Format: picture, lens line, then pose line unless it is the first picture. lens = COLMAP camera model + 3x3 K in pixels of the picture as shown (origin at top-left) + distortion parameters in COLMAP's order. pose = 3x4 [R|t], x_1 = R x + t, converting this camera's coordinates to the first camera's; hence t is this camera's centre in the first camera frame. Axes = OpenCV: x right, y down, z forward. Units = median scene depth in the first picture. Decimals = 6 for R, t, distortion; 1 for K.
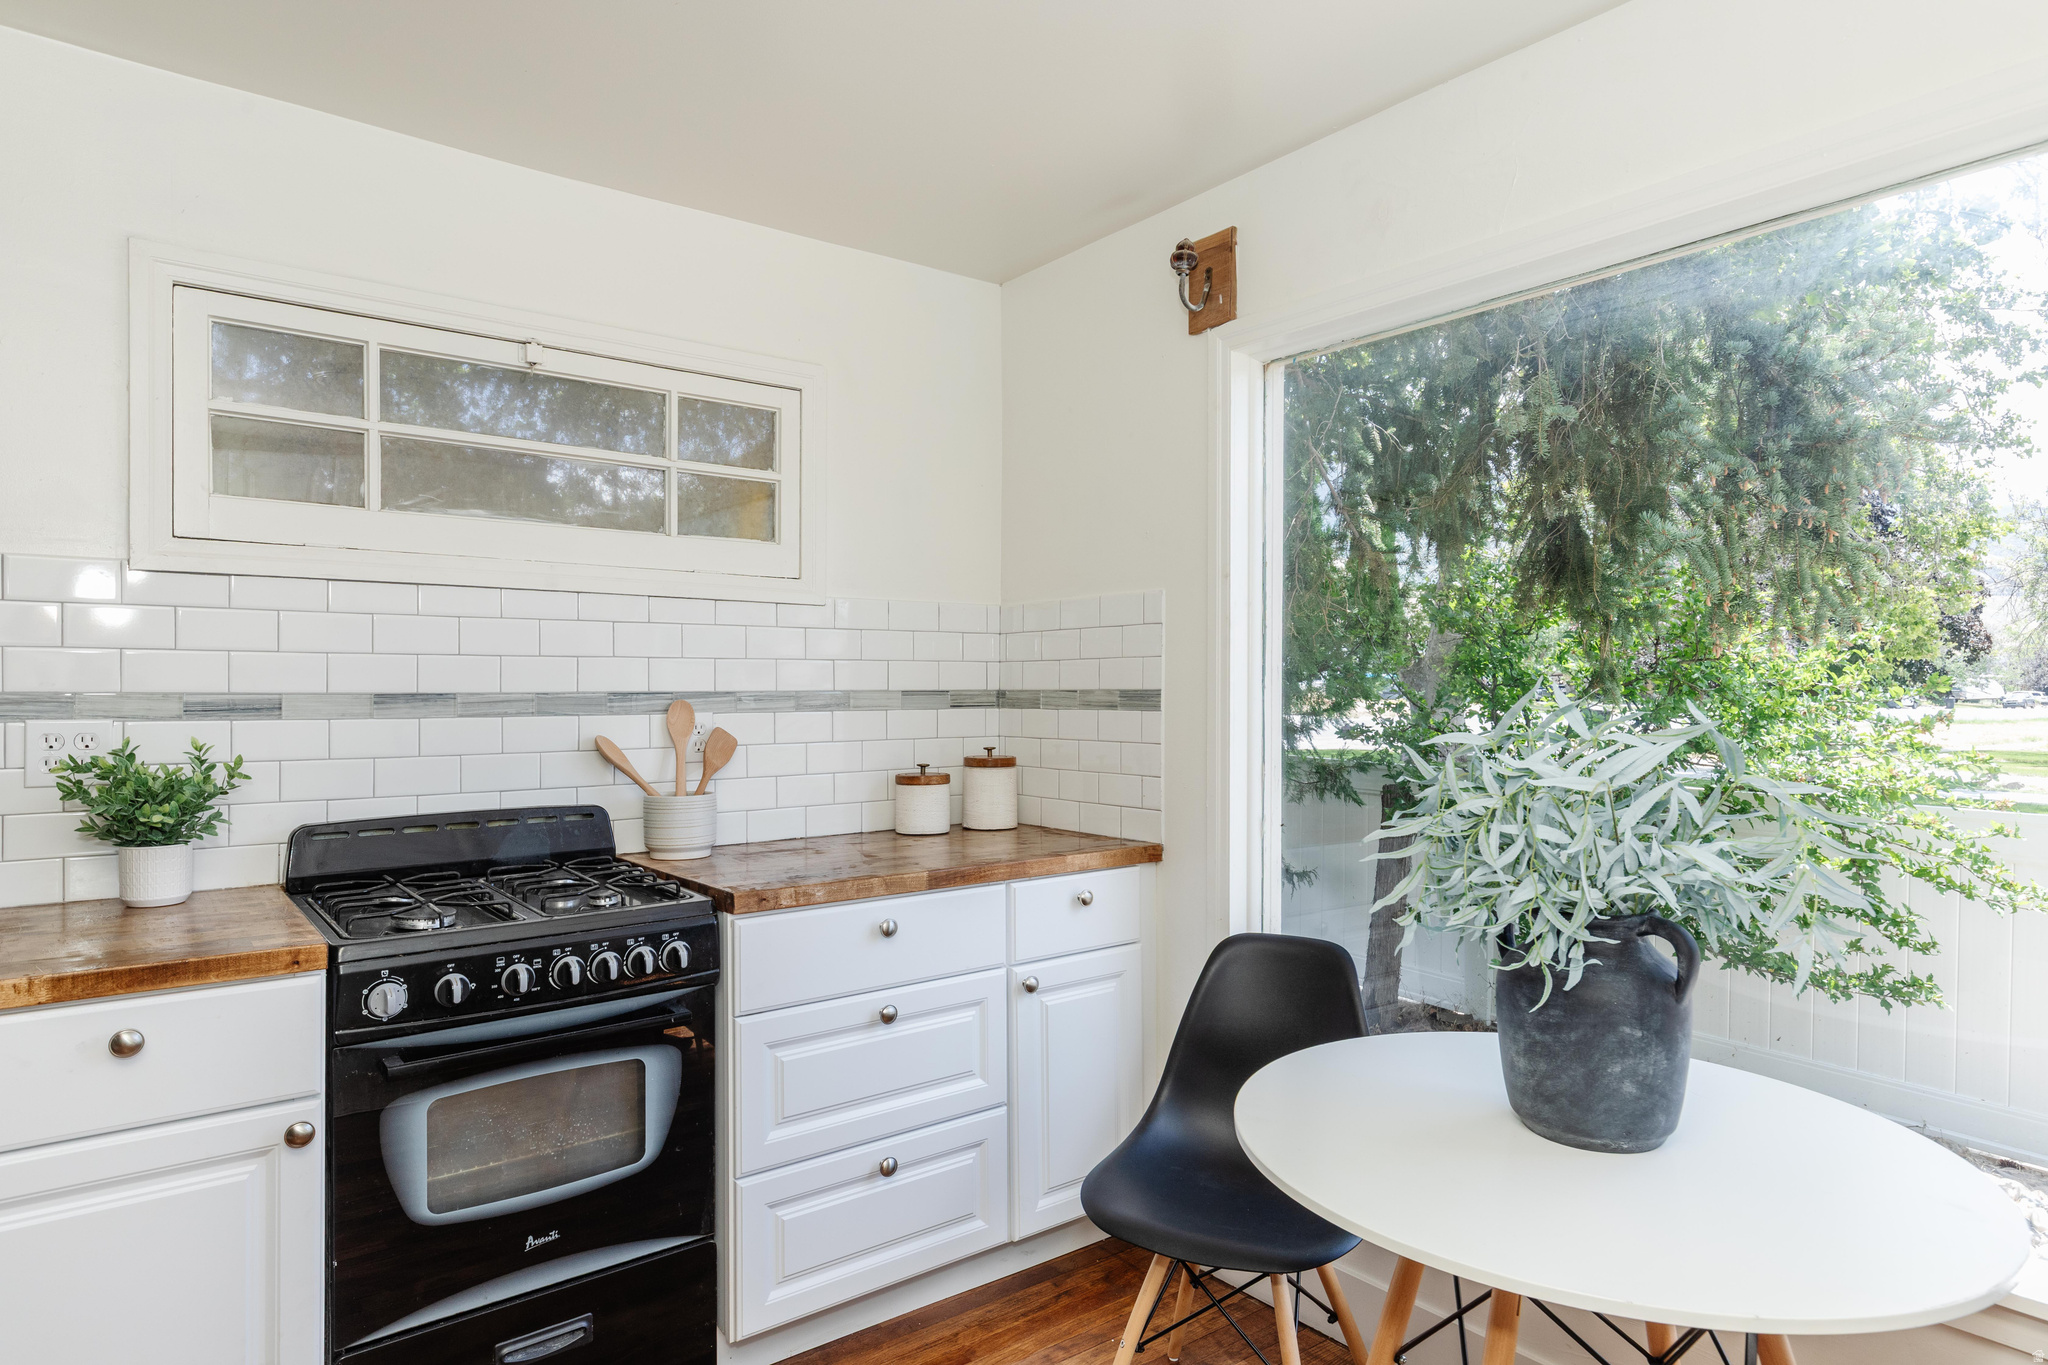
lens RADIAL K [[1170.5, 0, 1022.2], [0, 1170.5, 698.0], [0, 0, 1]] dist [0.016766, -0.003094]
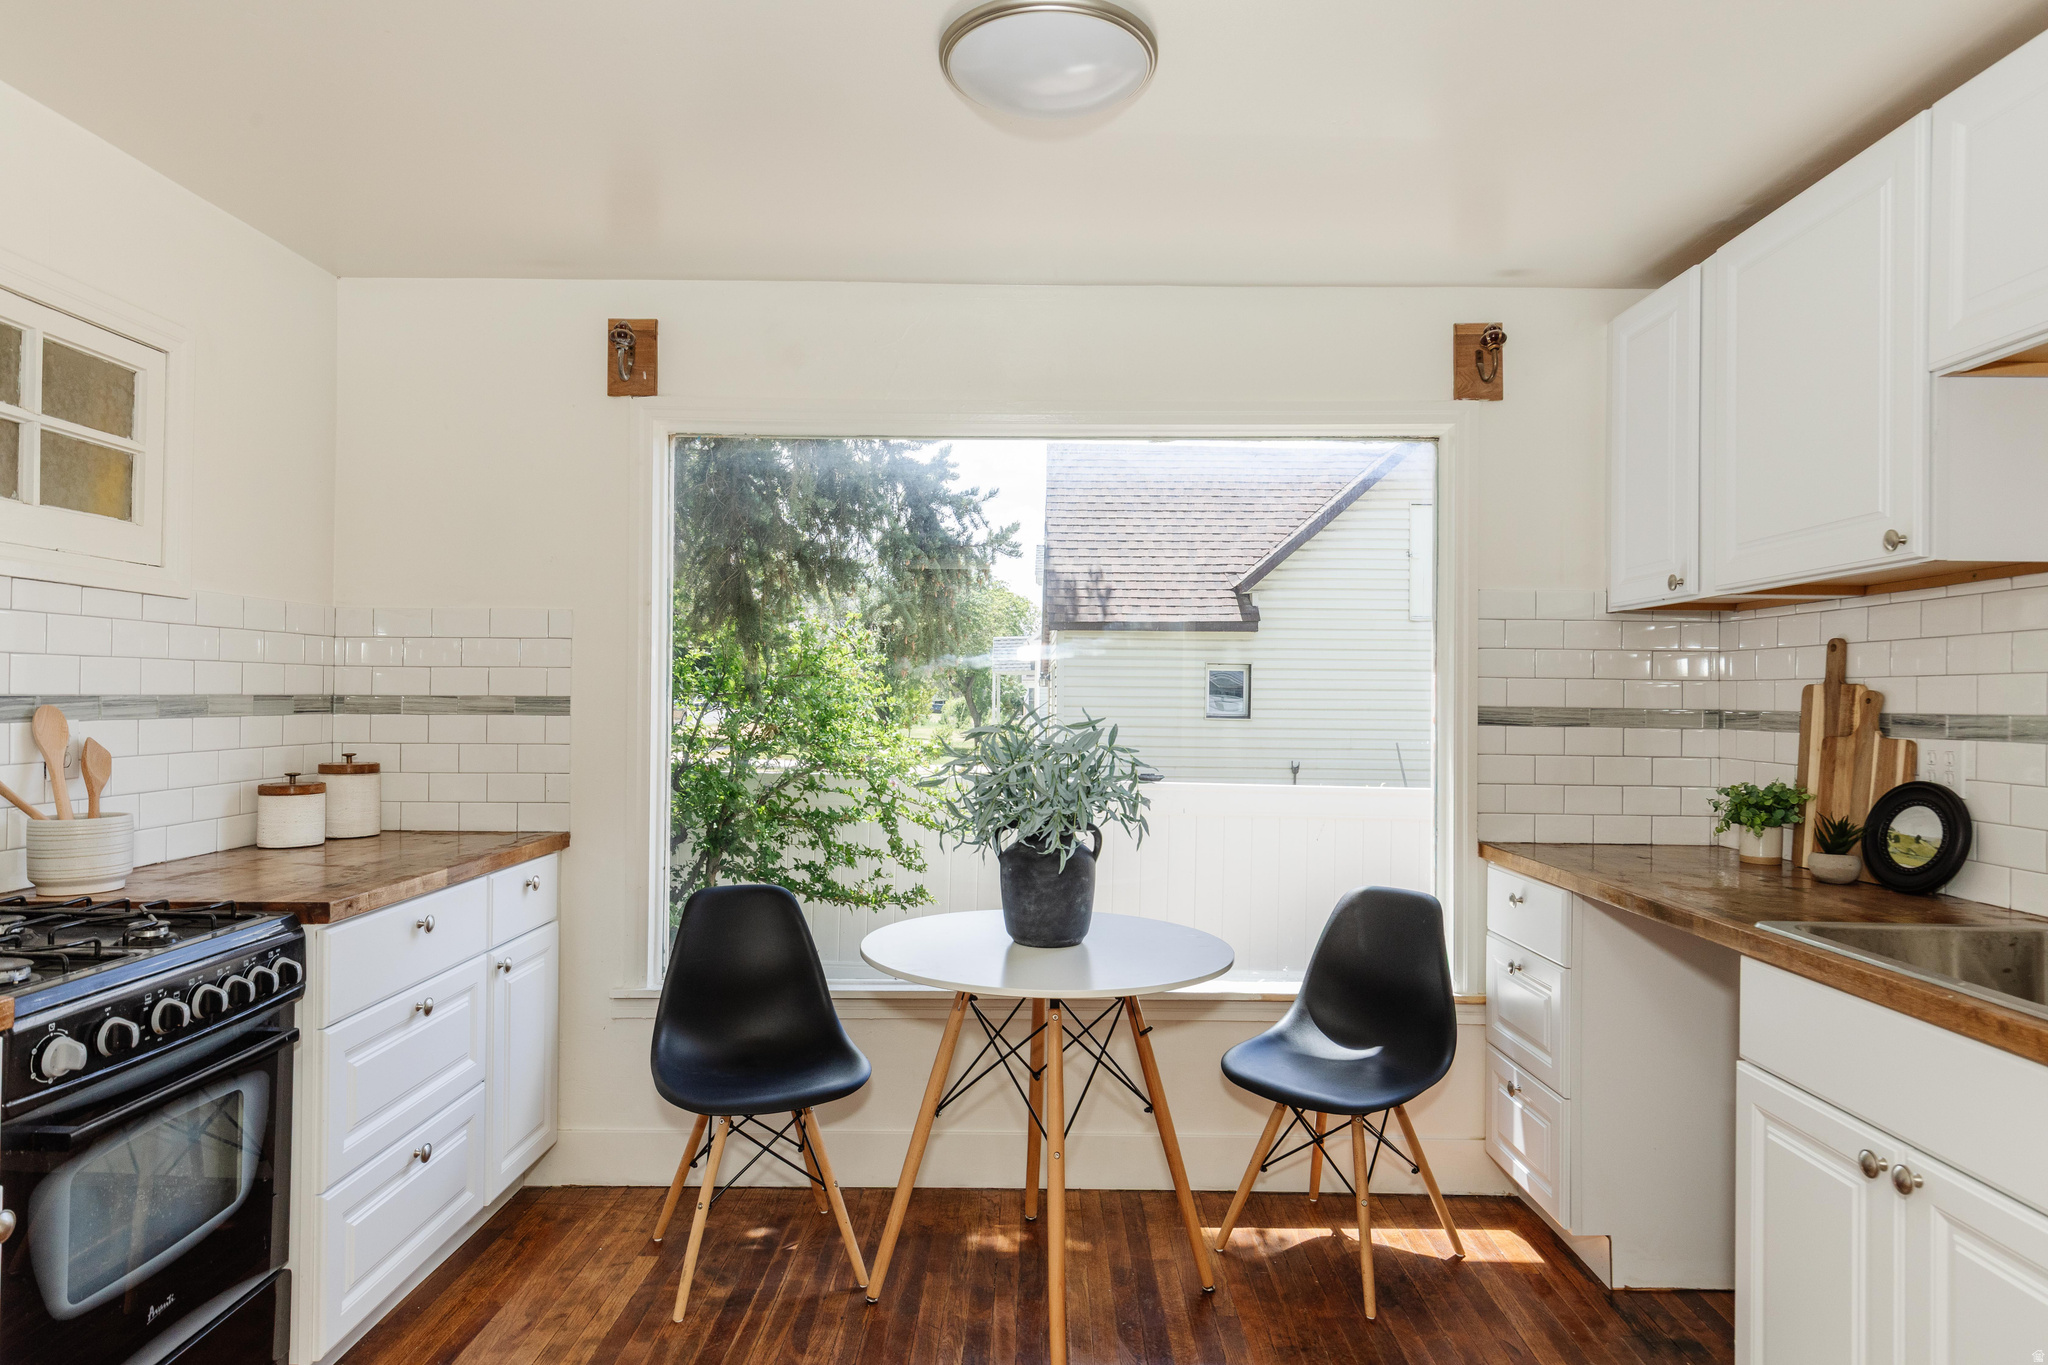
lens RADIAL K [[1170.5, 0, 1029.3], [0, 1170.5, 696.3], [0, 0, 1]] dist [0.016766, -0.003094]
pose [[0.612587, 0.008022, 0.790362, -0.505500], [-0.005306, 0.999968, -0.006037, -0.003046], [-0.790385, -0.000496, 0.612610, -0.054875]]
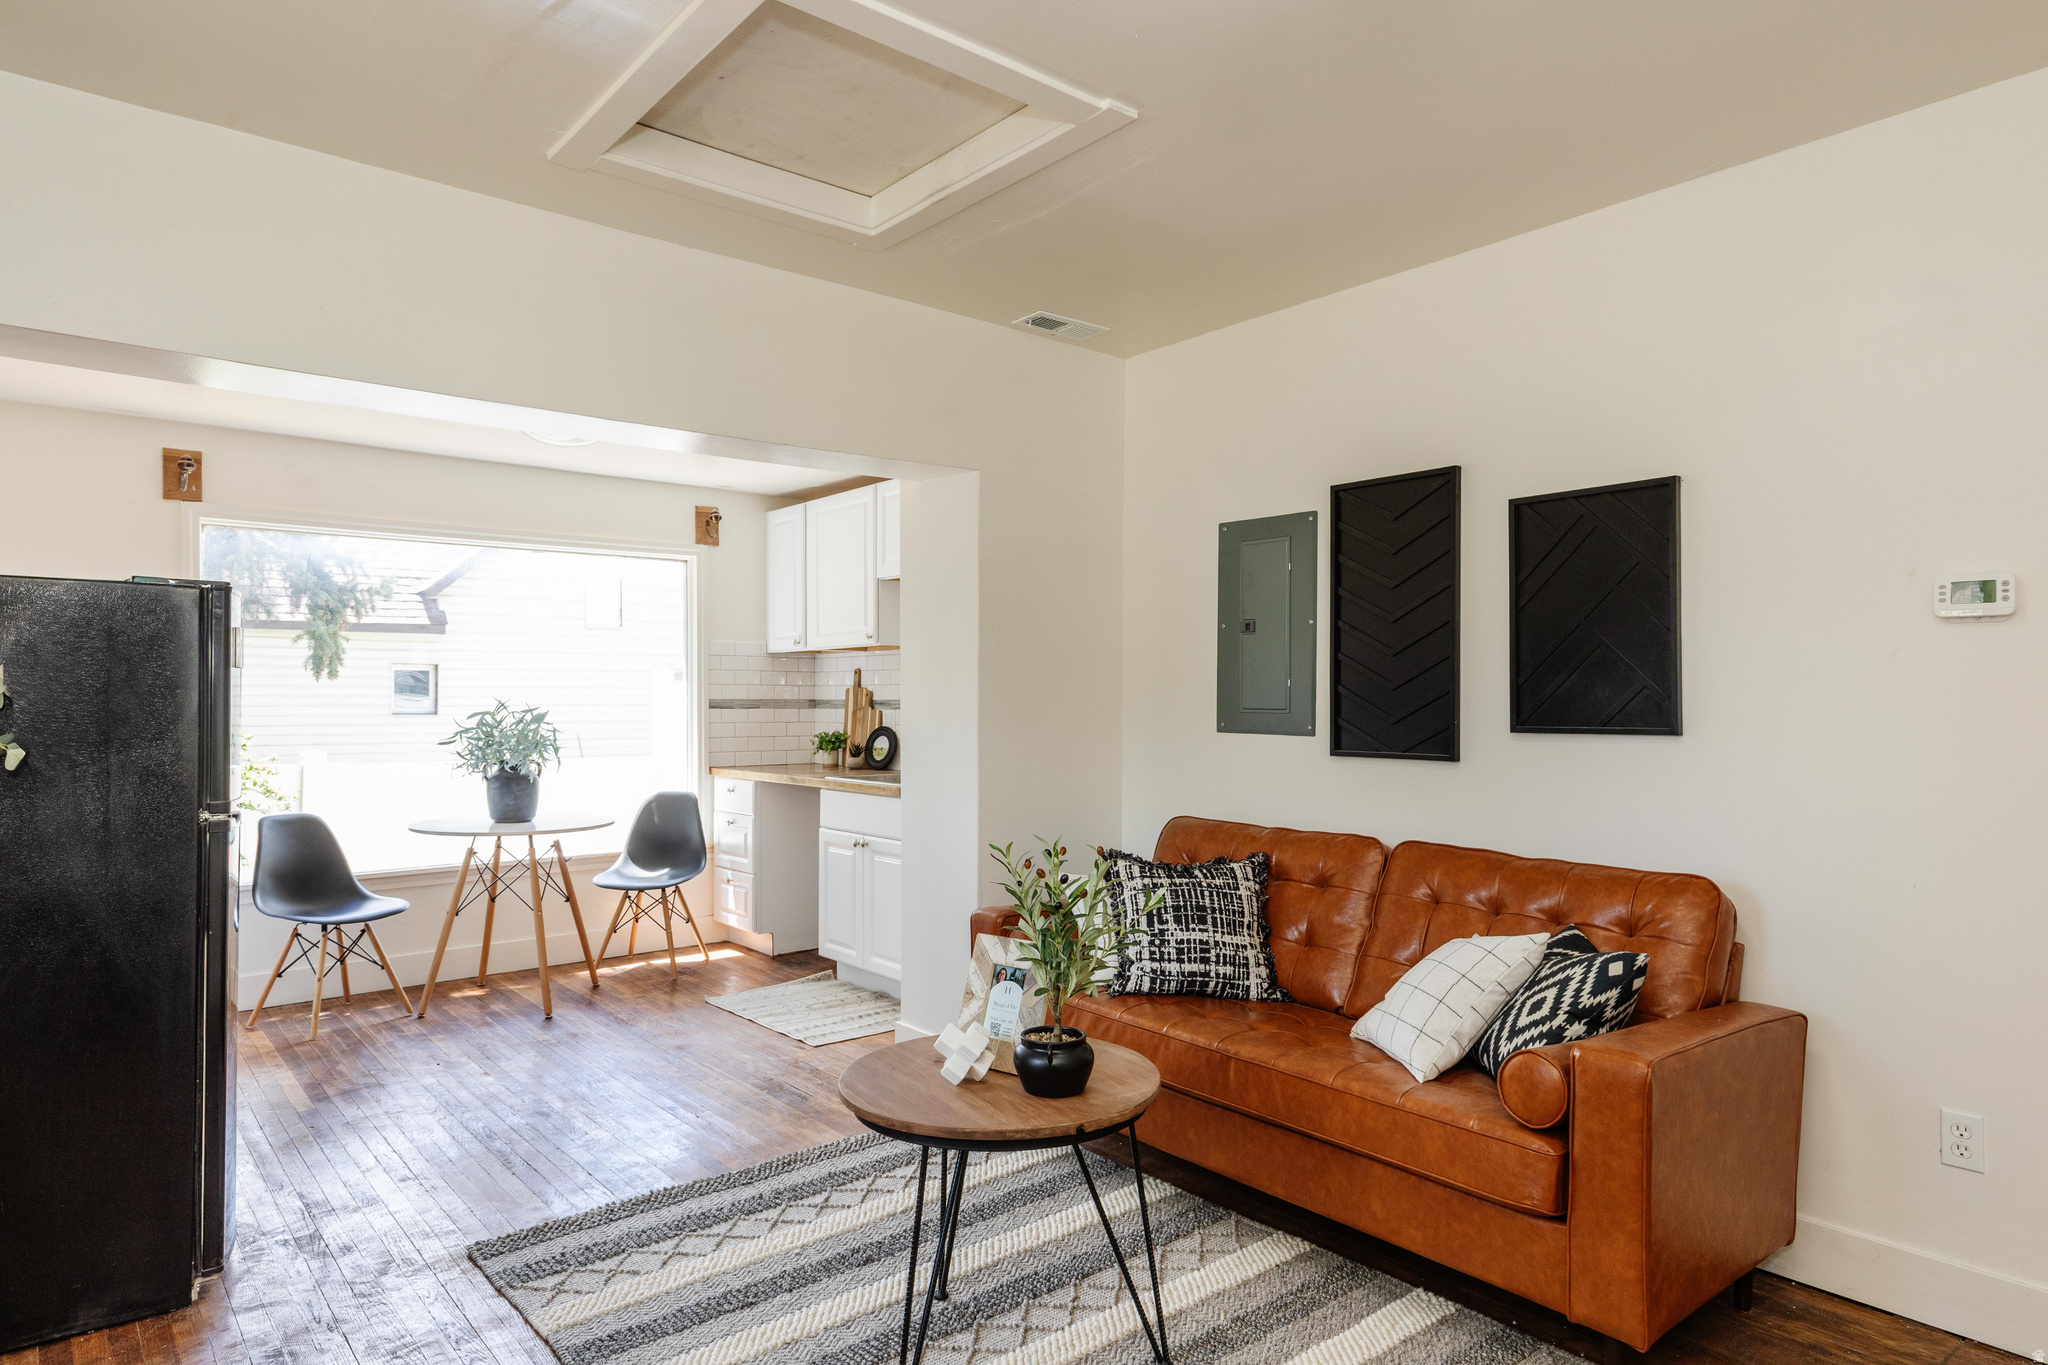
lens RADIAL K [[1170.5, 0, 1022.6], [0, 1170.5, 696.1], [0, 0, 1]] dist [0.016766, -0.003094]
pose [[-0.042067, 0.002637, 0.999111, -1.617957], [0.006307, 0.999977, -0.002374, 0.000982], [-0.999095, 0.006202, -0.042082, -0.210580]]
